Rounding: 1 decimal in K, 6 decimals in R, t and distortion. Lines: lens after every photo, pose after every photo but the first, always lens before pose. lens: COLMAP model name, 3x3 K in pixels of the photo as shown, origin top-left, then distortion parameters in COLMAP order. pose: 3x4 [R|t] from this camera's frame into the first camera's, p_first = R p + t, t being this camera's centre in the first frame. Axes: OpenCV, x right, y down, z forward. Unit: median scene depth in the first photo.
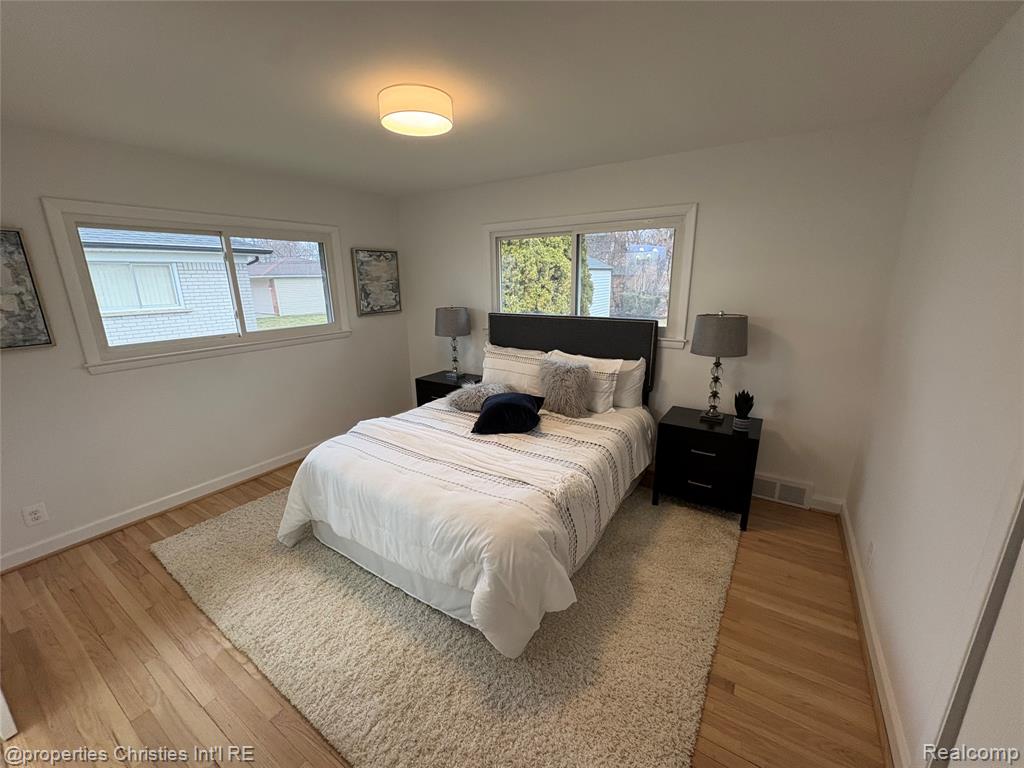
lens RADIAL K [[412.5, 0, 517.7], [0, 412.5, 386.0], [0, 0, 1]] dist [0.007697, -0.002120]
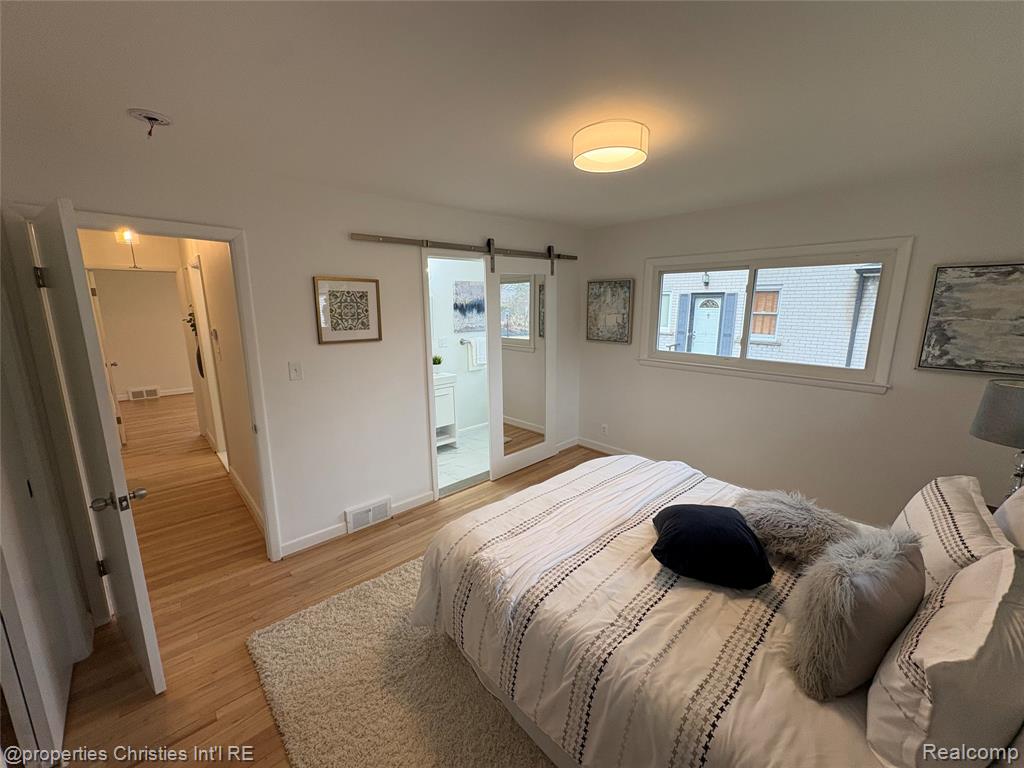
lens RADIAL K [[412.5, 0, 518.9], [0, 412.5, 384.8], [0, 0, 1]] dist [0.007697, -0.002120]
pose [[-0.254637, 0.192780, -0.947626, 0.403840], [-0.256687, 0.931302, 0.258433, -0.159892], [0.932347, 0.309050, -0.187660, 0.570380]]
